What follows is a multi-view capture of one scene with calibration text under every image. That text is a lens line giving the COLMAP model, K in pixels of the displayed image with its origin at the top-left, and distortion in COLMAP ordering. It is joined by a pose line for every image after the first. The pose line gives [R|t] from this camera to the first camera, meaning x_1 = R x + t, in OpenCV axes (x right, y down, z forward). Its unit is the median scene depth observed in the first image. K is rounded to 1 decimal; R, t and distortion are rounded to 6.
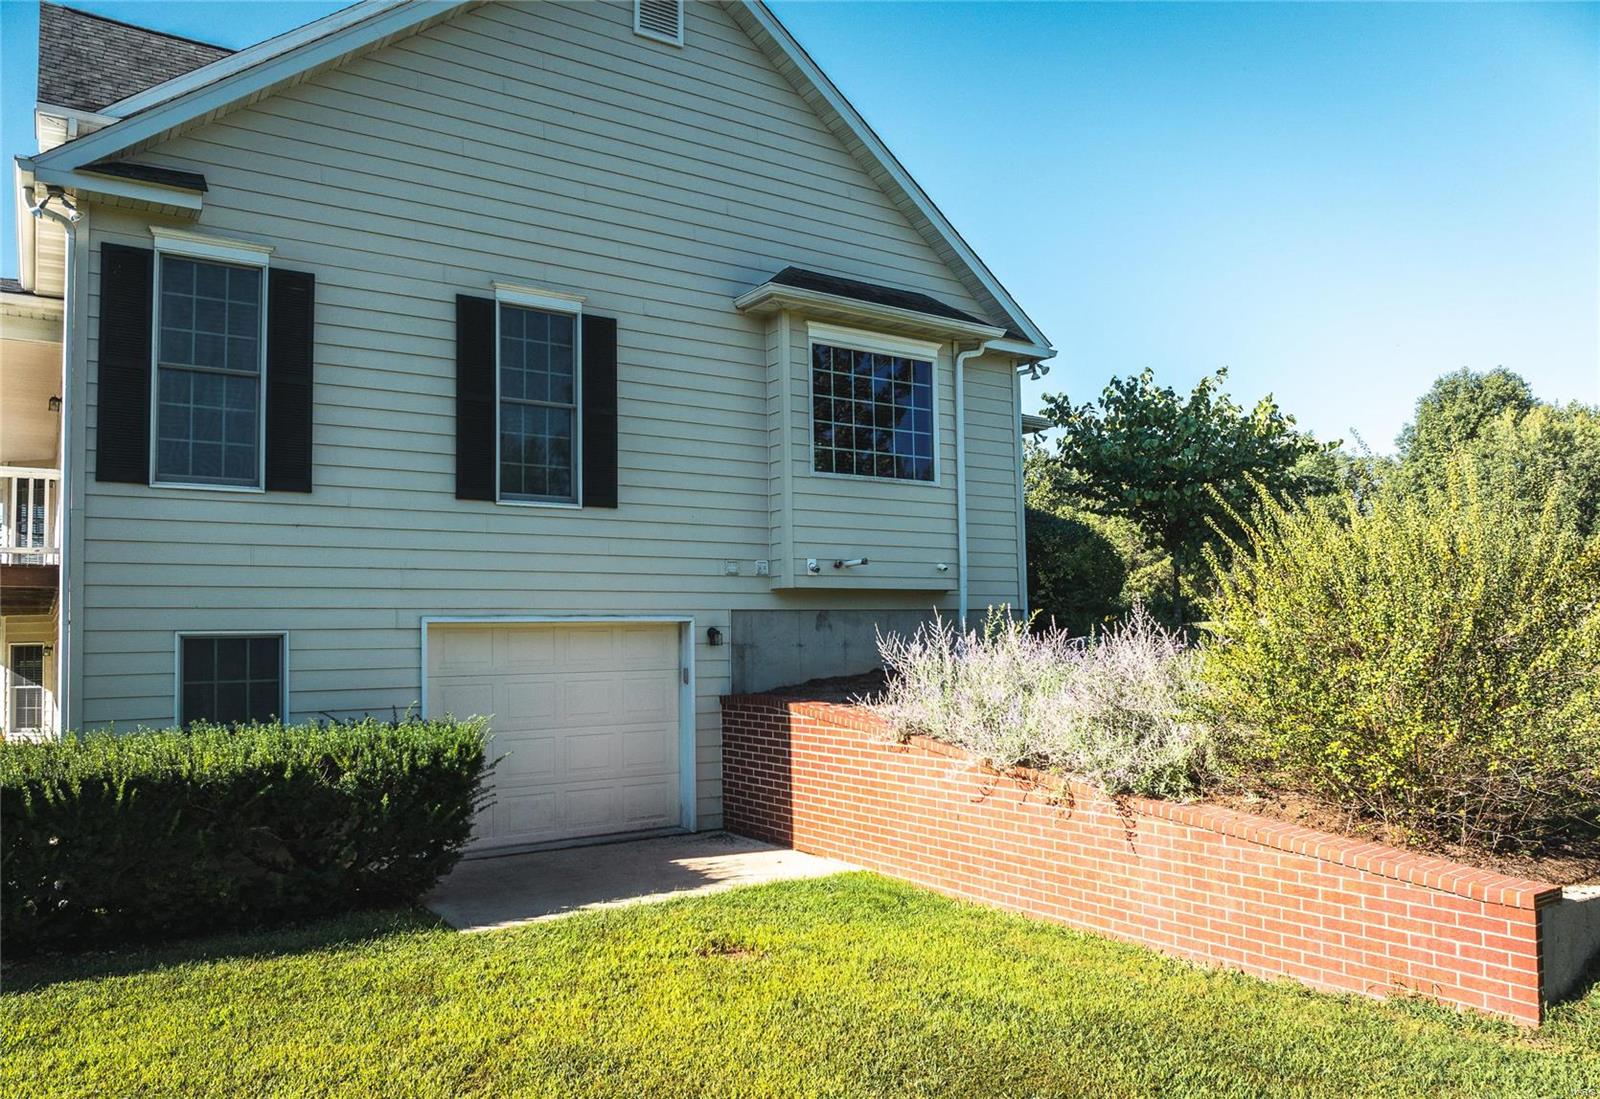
lens RADIAL K [[1137.8, 0, 822.6], [0, 1137.8, 597.3], [0, 0, 1]] dist [-0.049360, 0.016782]
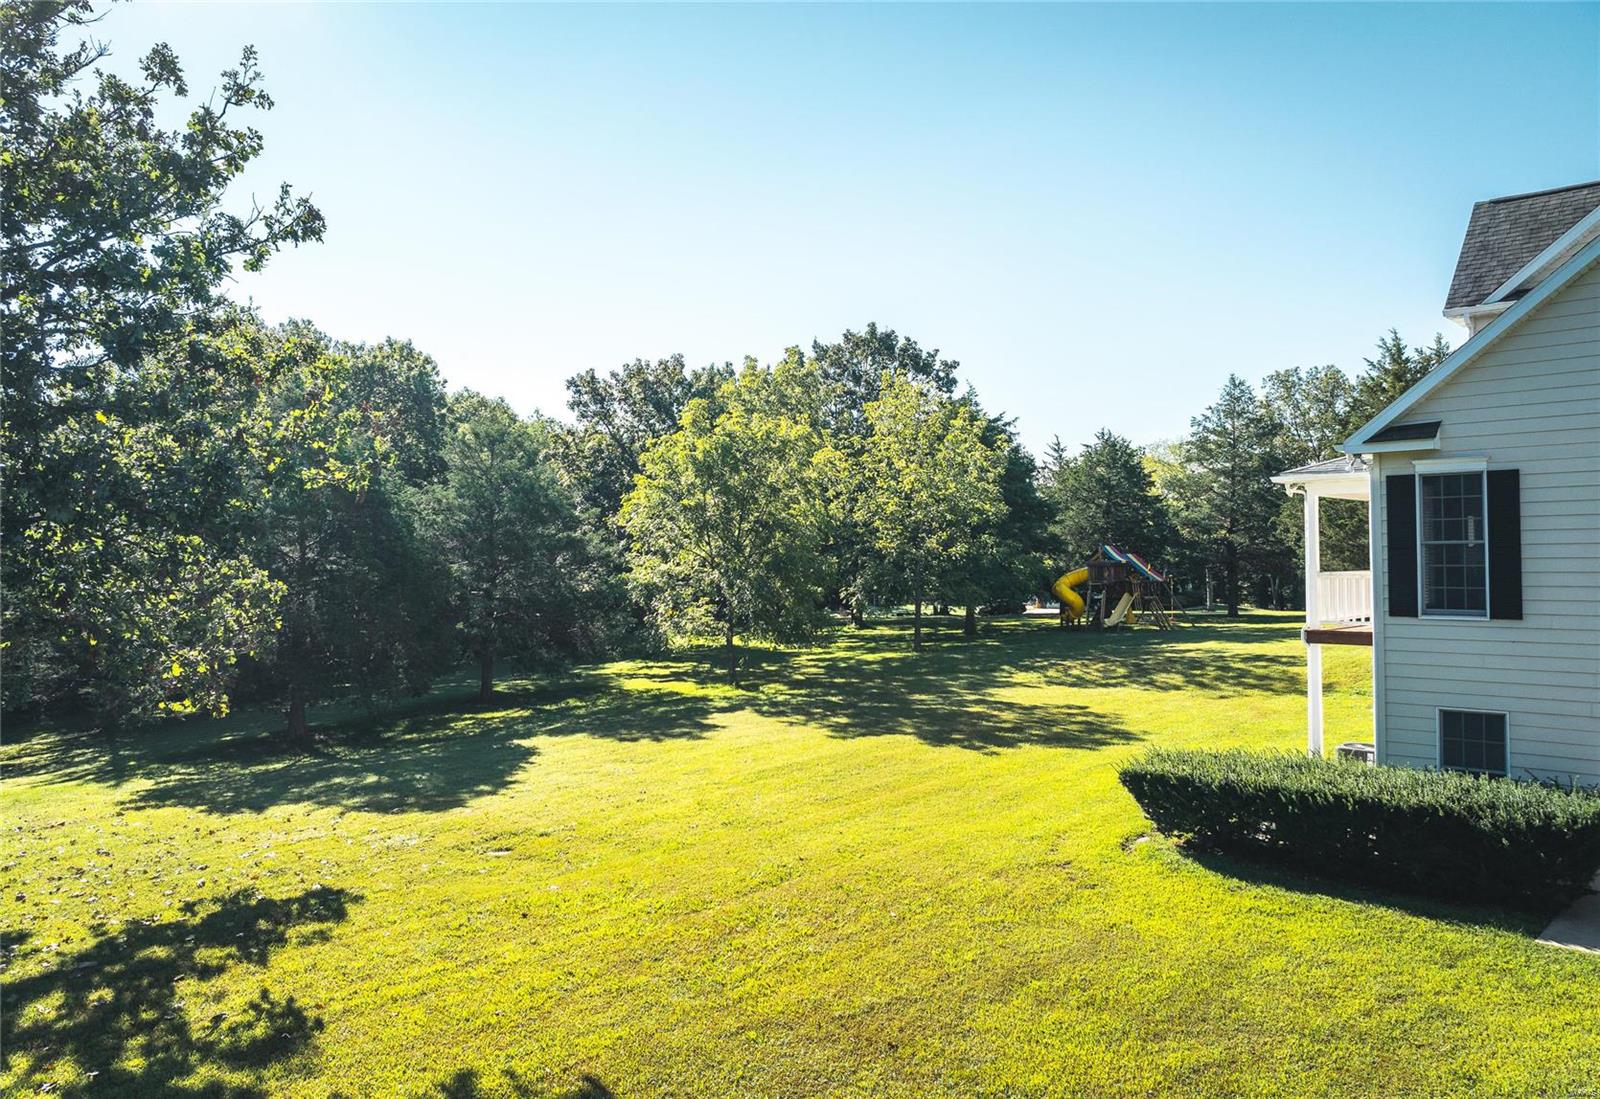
lens RADIAL K [[1137.8, 0, 808.7], [0, 1137.8, 518.7], [0, 0, 1]] dist [-0.049360, 0.016782]
pose [[0.204928, -0.022157, -0.978526, 0.748409], [0.039547, 0.999115, -0.014341, -0.226960], [0.977978, -0.035759, 0.205623, -0.201893]]
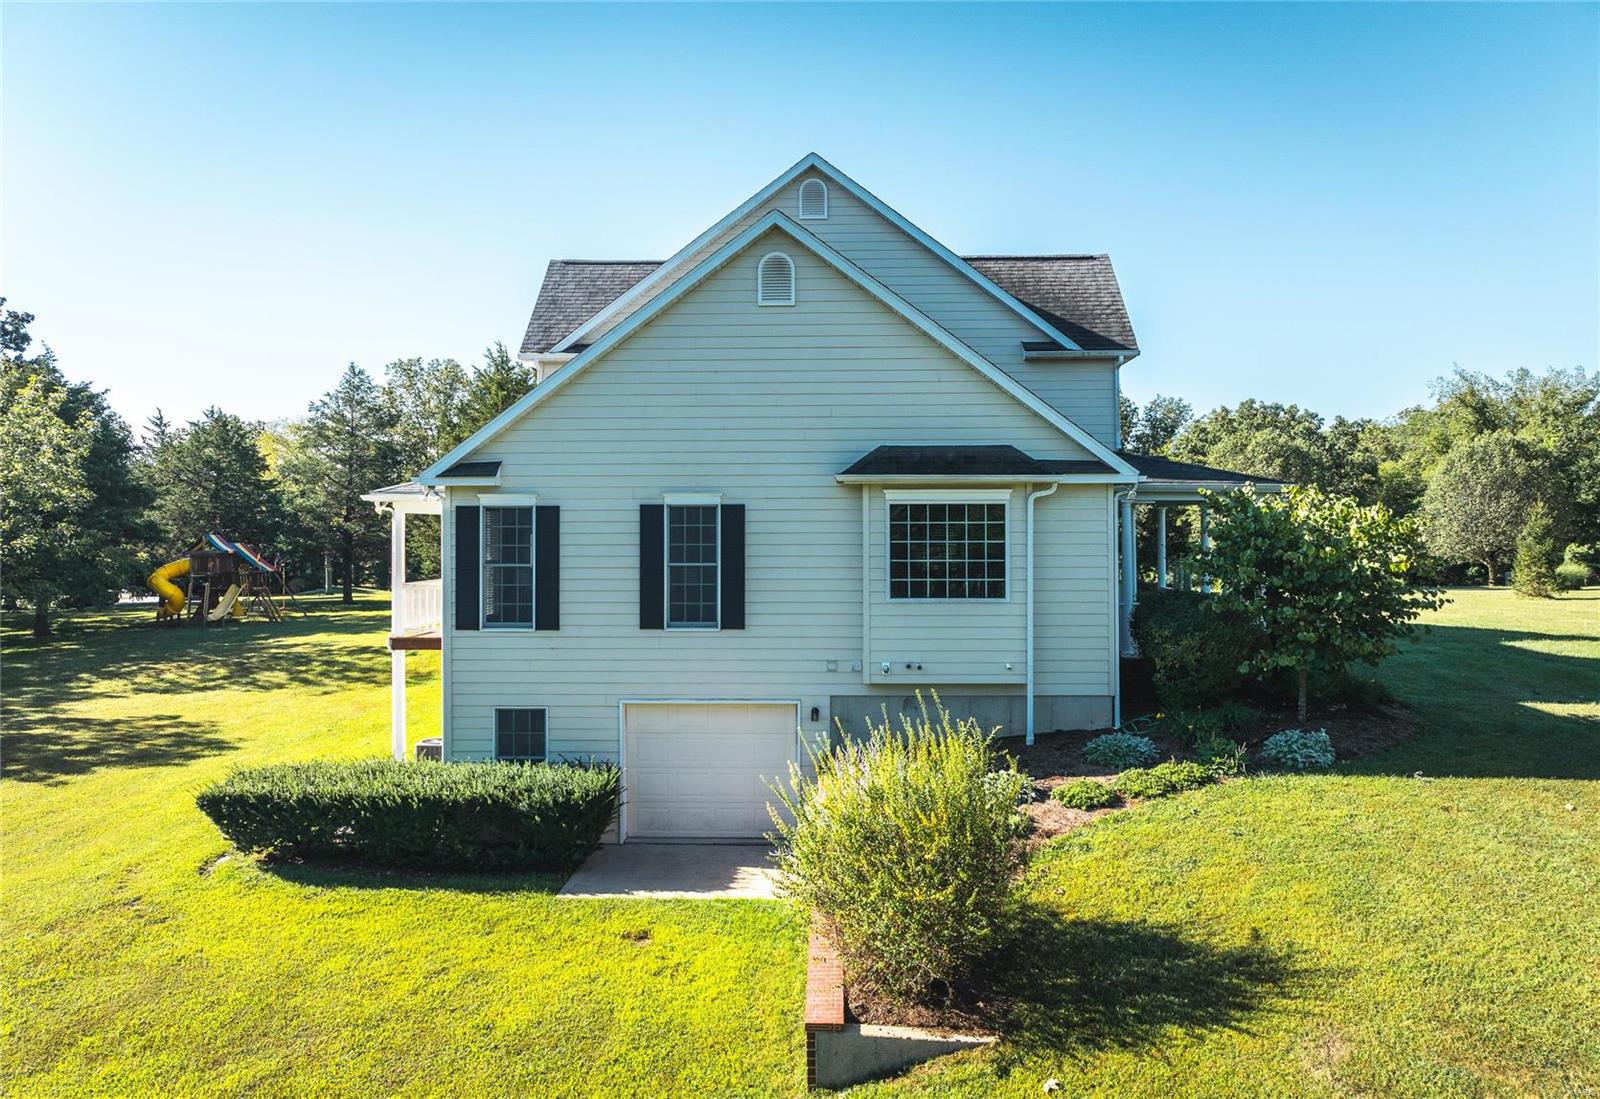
lens RADIAL K [[1137.8, 0, 804.5], [0, 1137.8, 534.5], [0, 0, 1]] dist [-0.049360, 0.016782]
pose [[0.807007, 0.016262, -0.590317, 0.868420], [0.009689, 0.999122, 0.040768, -0.295788], [0.590462, -0.038619, 0.806141, -0.203495]]
